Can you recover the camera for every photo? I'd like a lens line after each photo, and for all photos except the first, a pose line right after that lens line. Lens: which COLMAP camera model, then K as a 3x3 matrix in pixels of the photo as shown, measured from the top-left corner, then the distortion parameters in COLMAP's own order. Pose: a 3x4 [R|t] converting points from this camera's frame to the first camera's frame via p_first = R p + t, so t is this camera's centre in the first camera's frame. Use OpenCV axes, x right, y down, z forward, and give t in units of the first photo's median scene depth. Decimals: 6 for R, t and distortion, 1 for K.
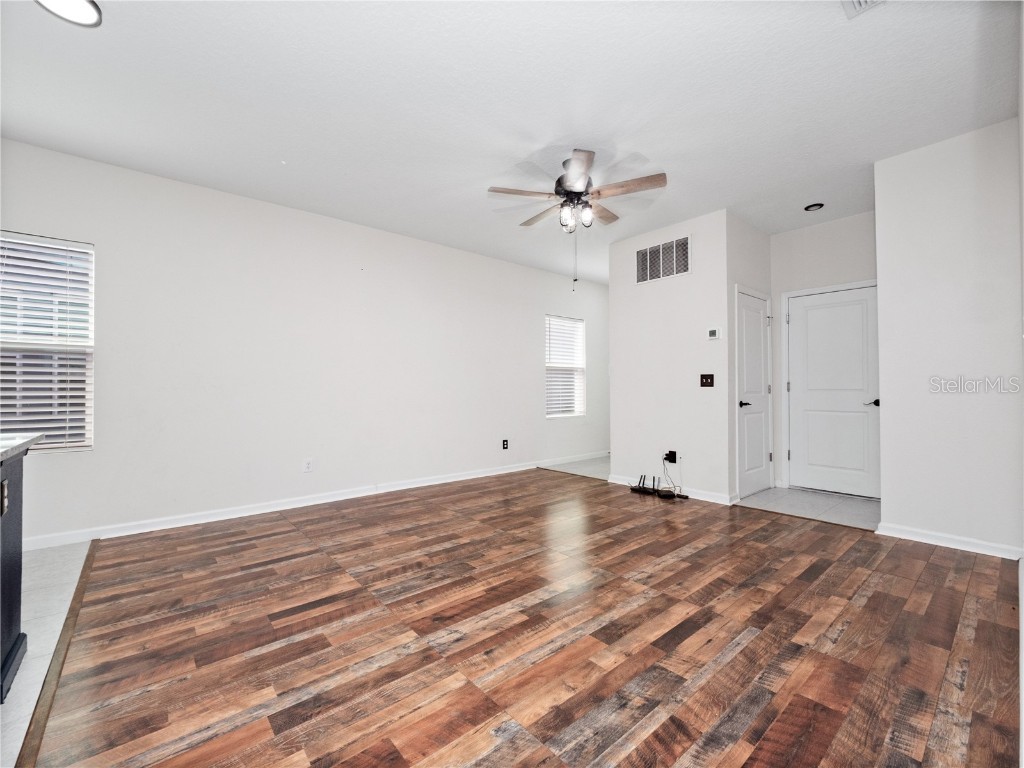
lens RADIAL K [[434.7, 0, 499.3], [0, 434.7, 383.4], [0, 0, 1]] dist [0.000998, -0.000487]
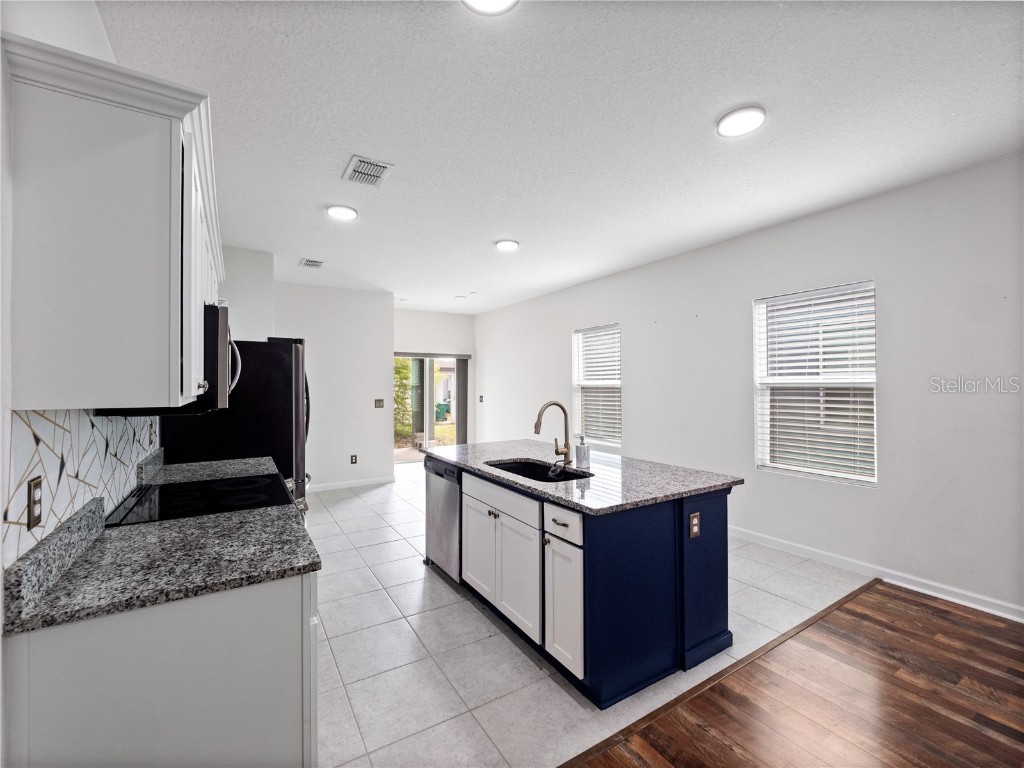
lens RADIAL K [[431.6, 0, 503.8], [0, 431.6, 381.7], [0, 0, 1]] dist [-0.003635, -0.000435]
pose [[-0.135706, -0.004442, -0.990739, 0.199306], [0.021377, 0.999744, -0.007410, -0.125715], [0.990518, -0.022185, -0.135576, 0.362566]]
